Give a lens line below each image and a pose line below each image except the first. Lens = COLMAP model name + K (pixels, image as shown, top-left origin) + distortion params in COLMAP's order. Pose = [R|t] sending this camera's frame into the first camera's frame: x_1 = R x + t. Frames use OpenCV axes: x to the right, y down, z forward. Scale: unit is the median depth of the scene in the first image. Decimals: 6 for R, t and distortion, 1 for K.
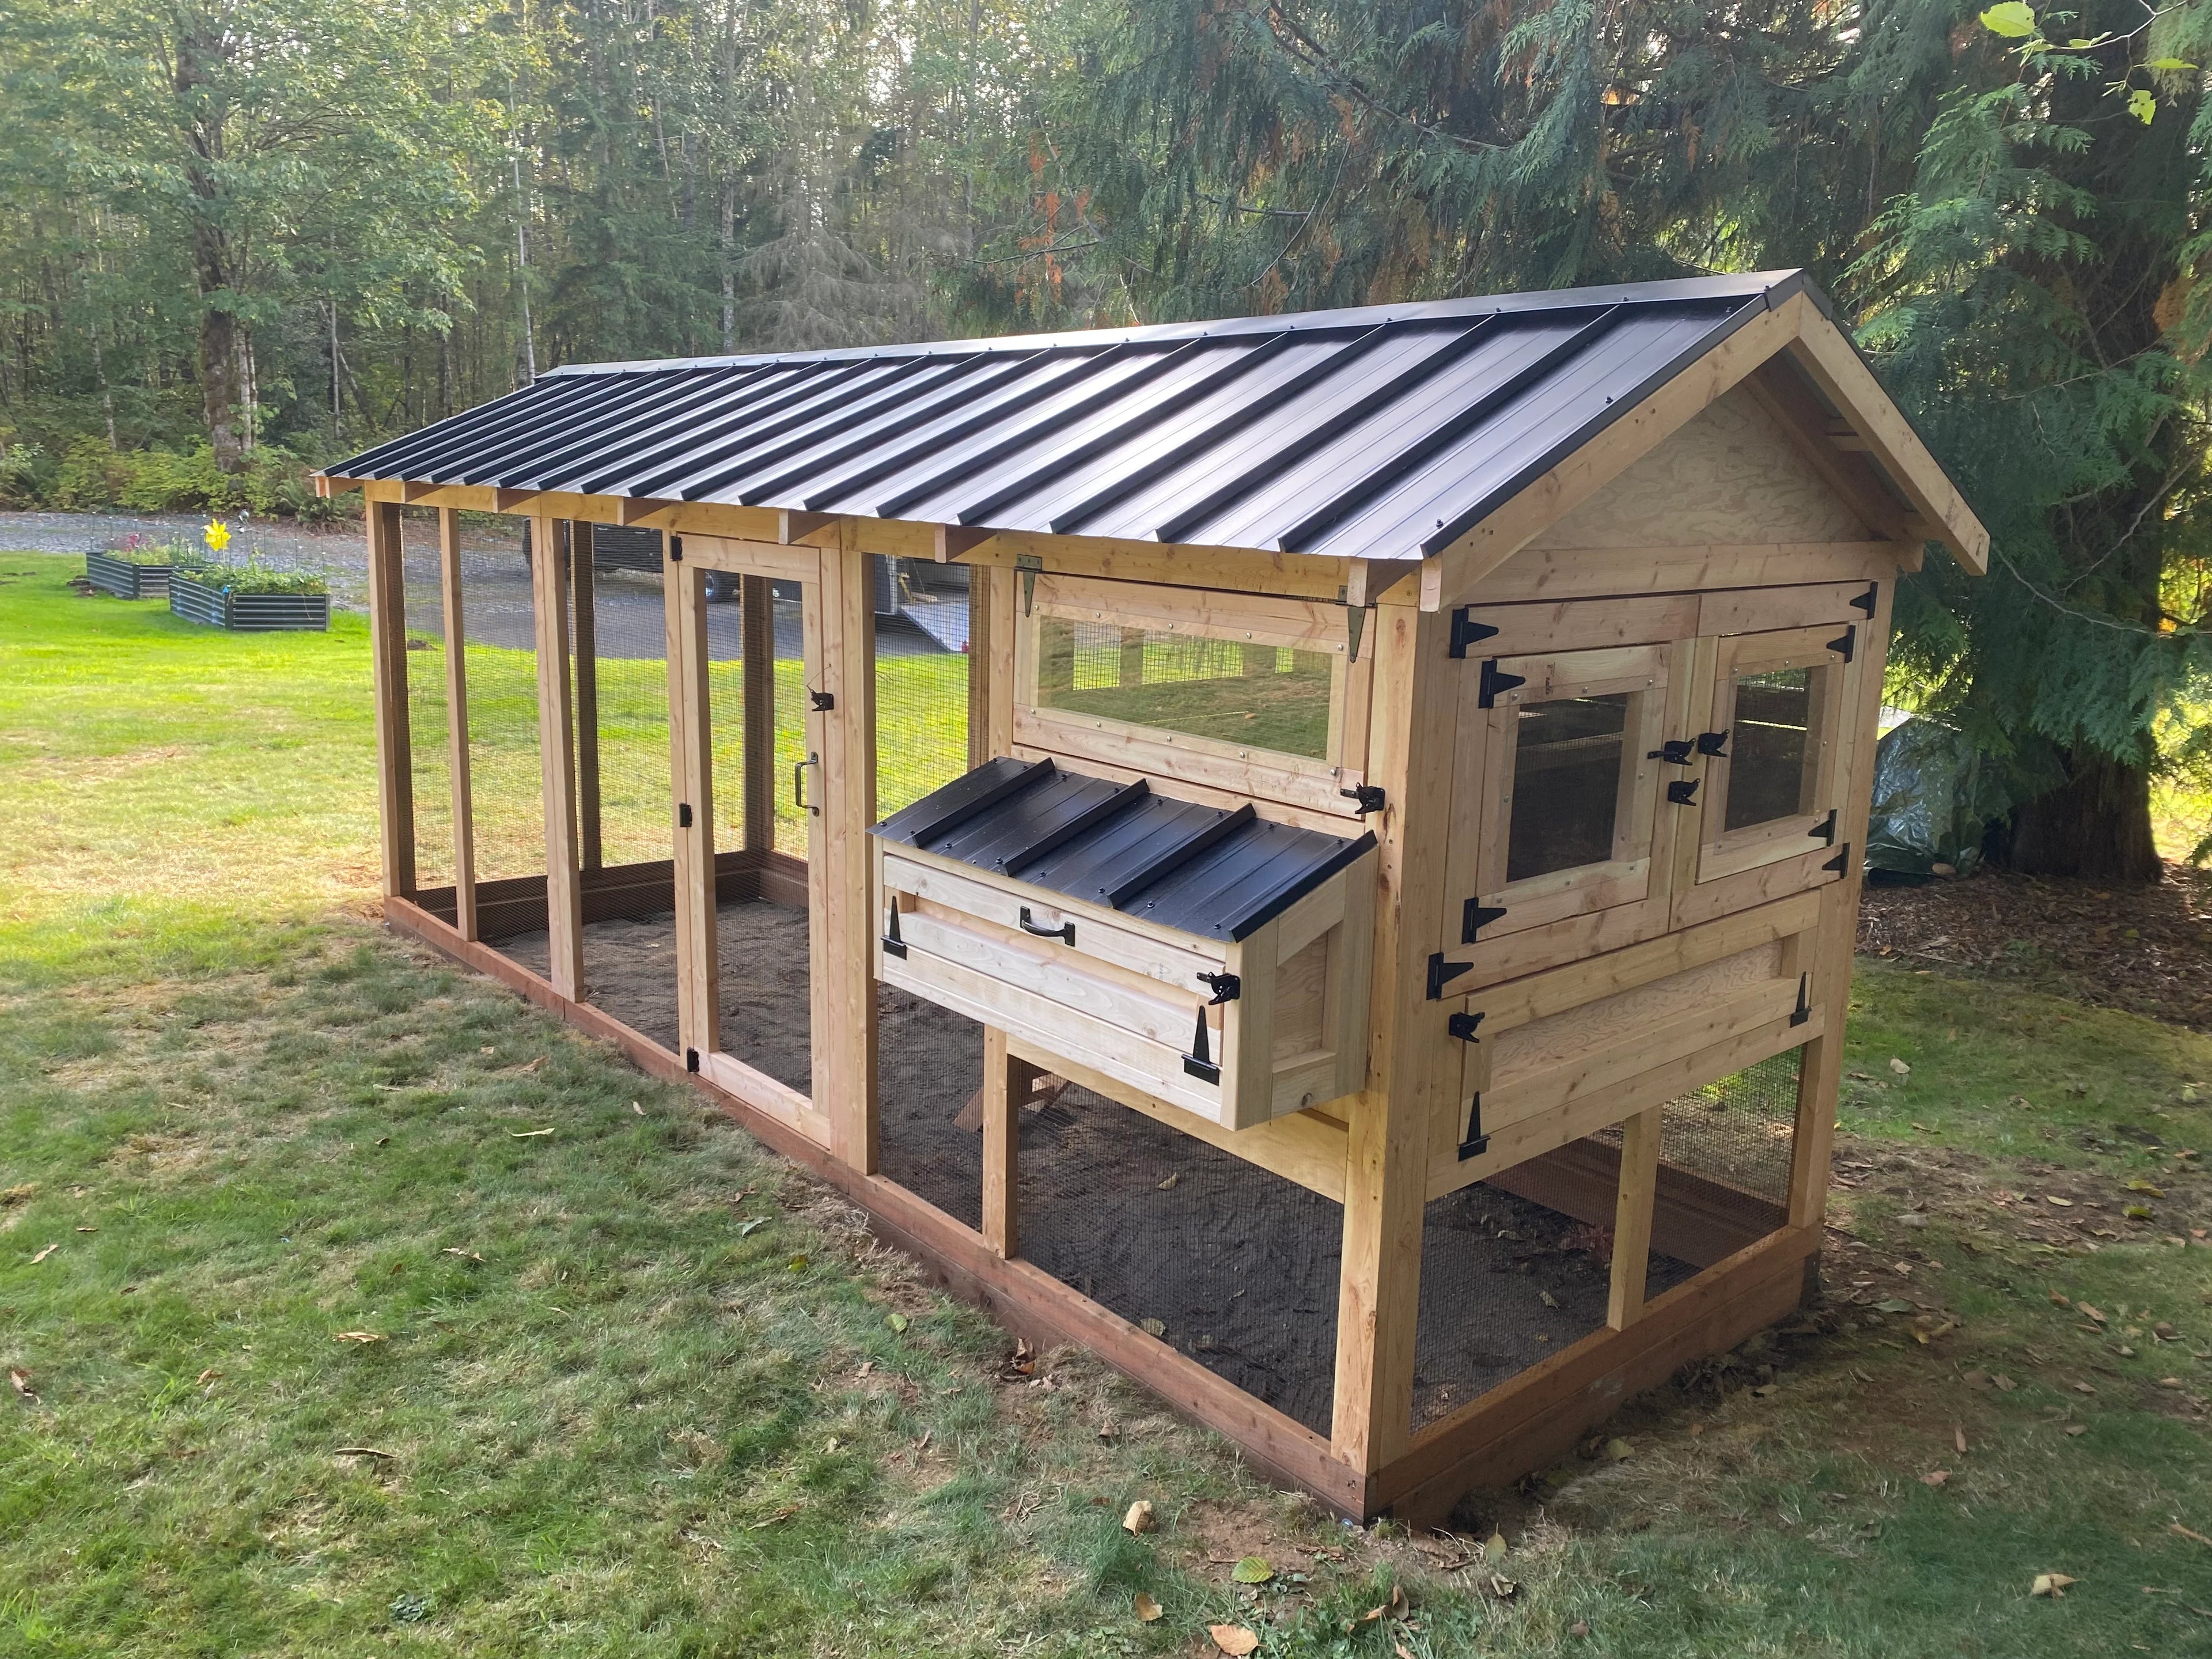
lens RADIAL K [[1679.3, 0, 1097.9], [0, 1679.3, 821.2], [0, 0, 1]] dist [0.025418, -0.018539]
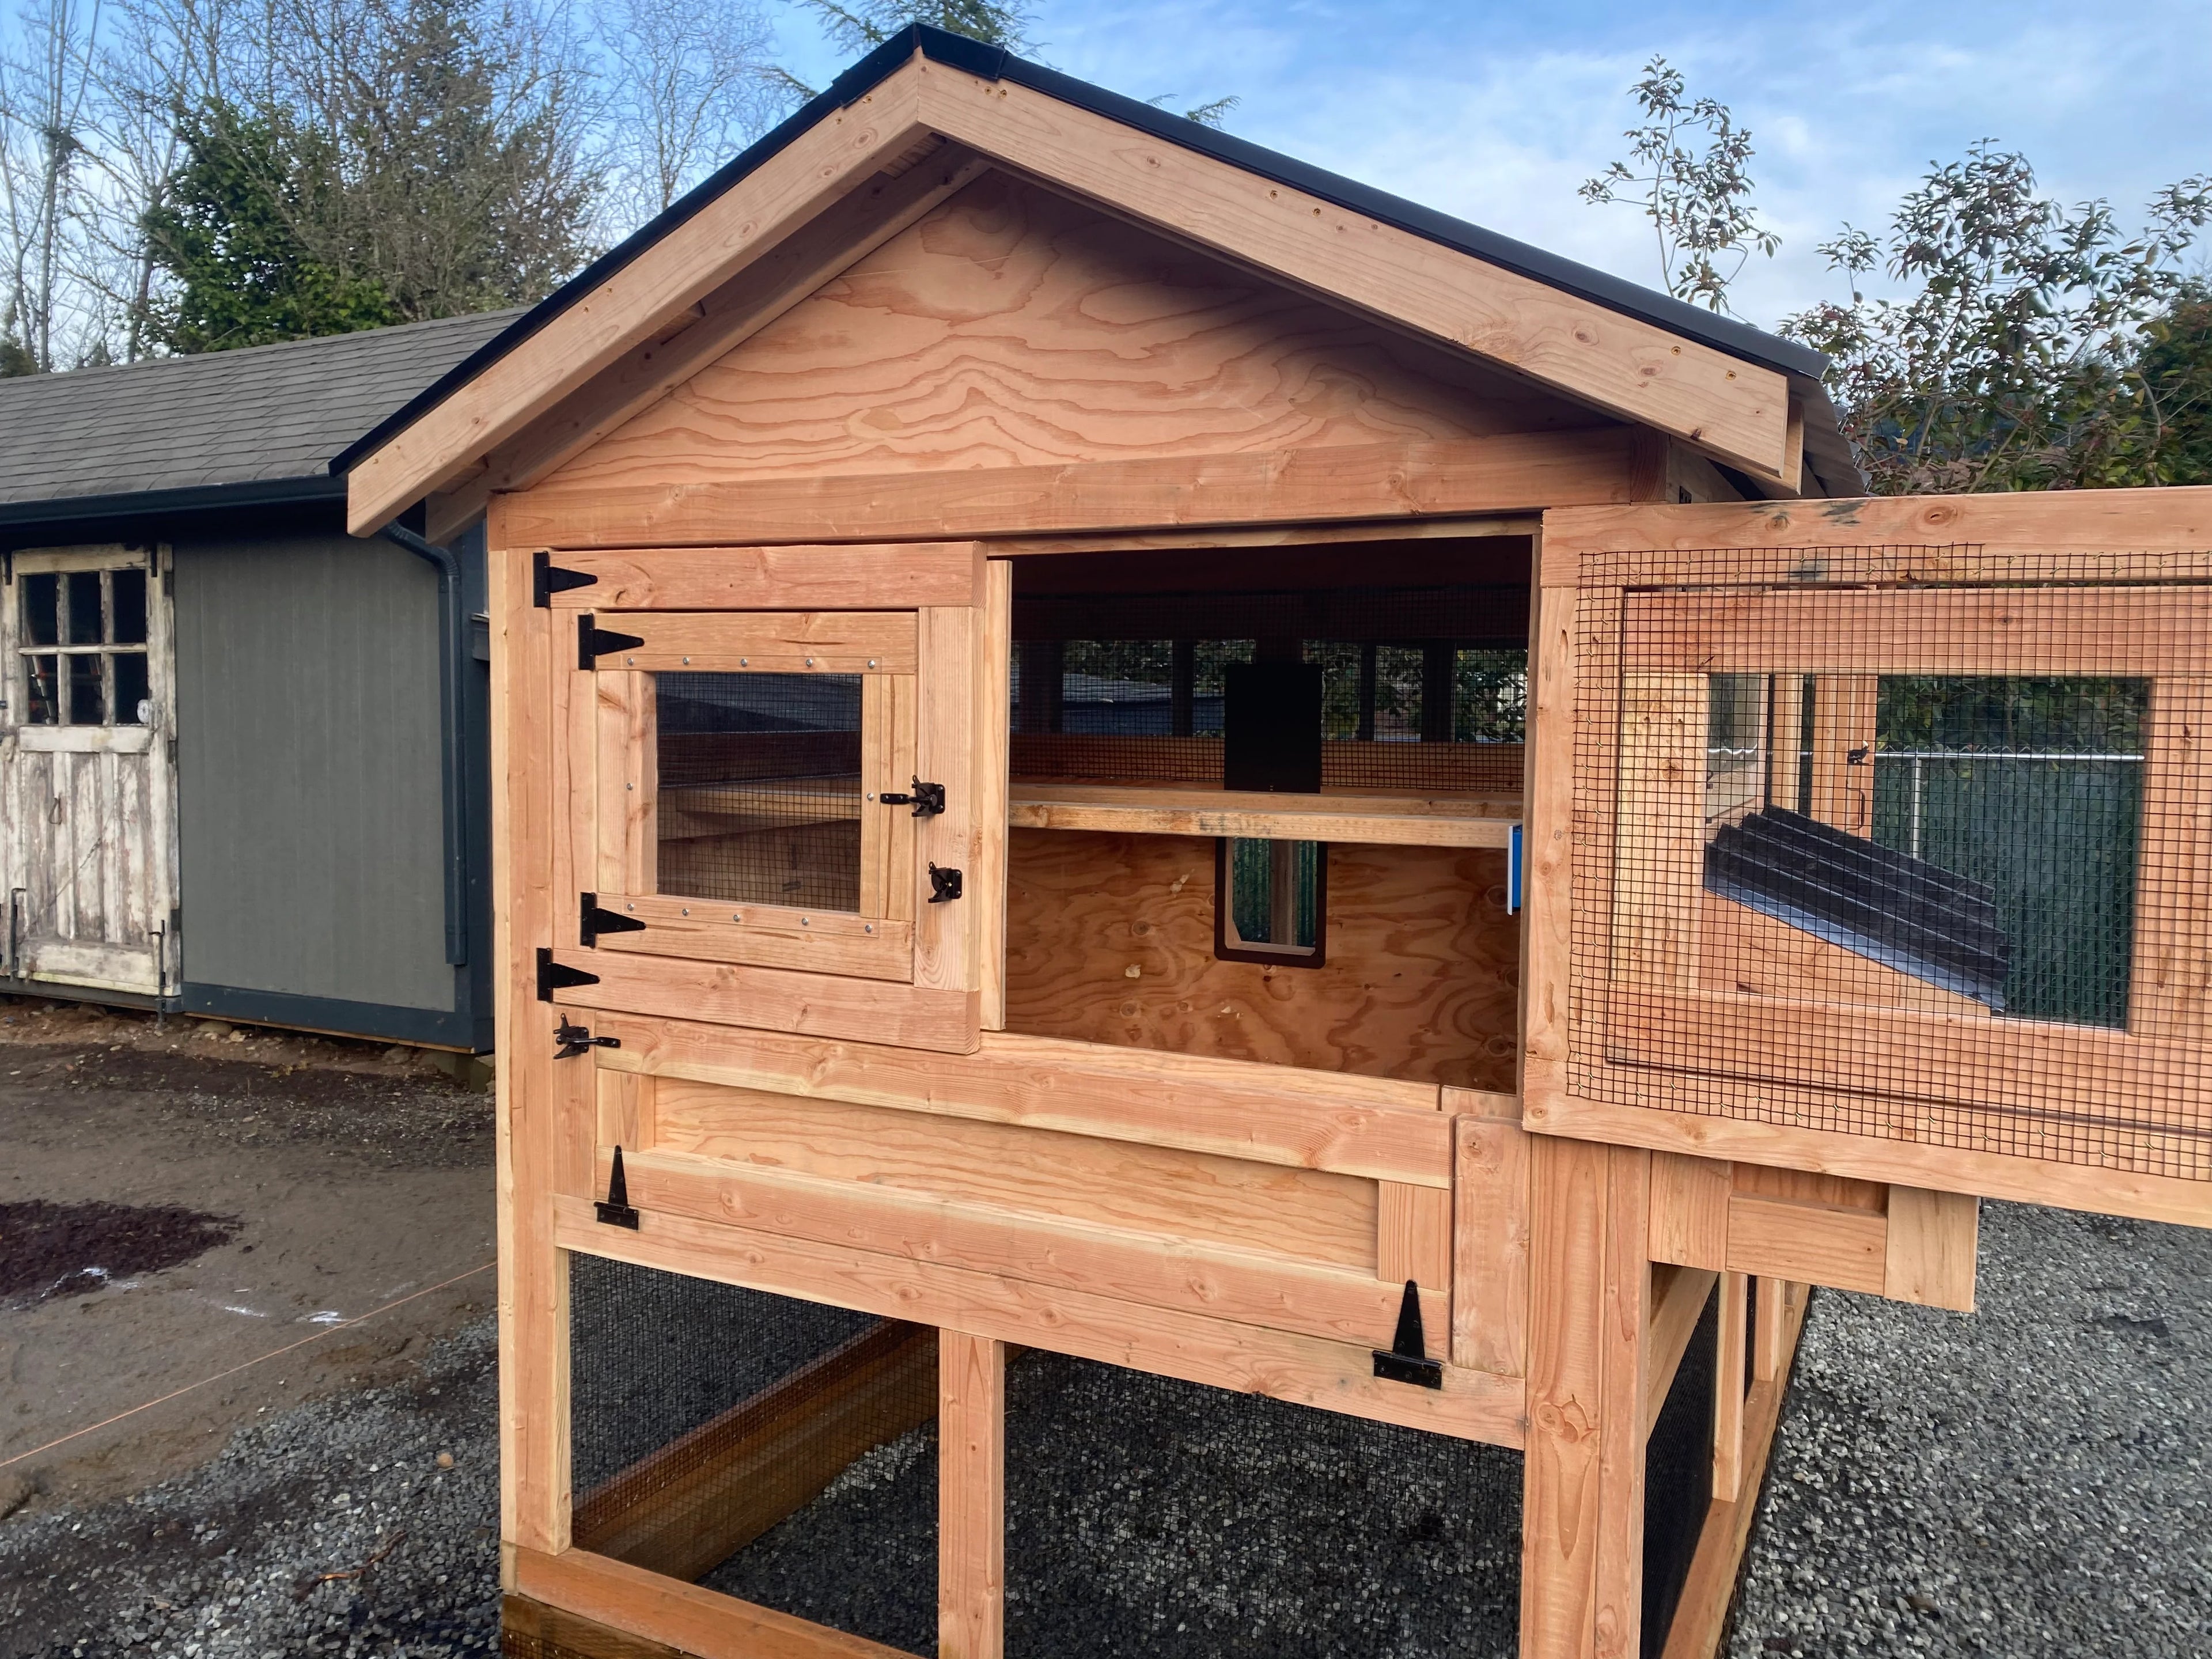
lens RADIAL K [[1669.1, 0, 1083.2], [0, 1669.1, 805.5], [0, 0, 1]] dist [0.063116, -0.074770]
pose [[0.371353, 0.041385, -0.927569, 1.077930], [-0.192269, 0.980780, -0.033215, -0.018500], [0.908367, 0.190677, 0.372172, 0.880518]]
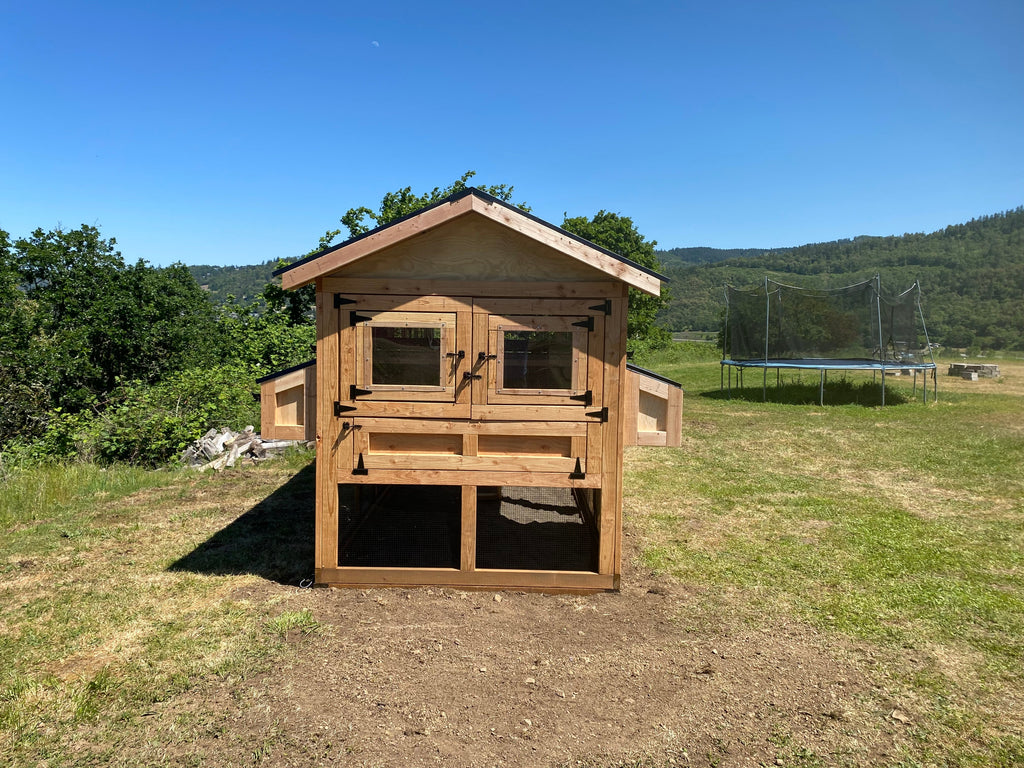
lens RADIAL K [[777.4, 0, 508.2], [0, 777.4, 380.1], [0, 0, 1]] dist [0.025418, -0.018539]
pose [[0.743304, 0.049033, -0.667155, 1.390377], [-0.140457, 0.986518, -0.083984, 0.114173], [0.654042, 0.156133, 0.740170, 0.097281]]
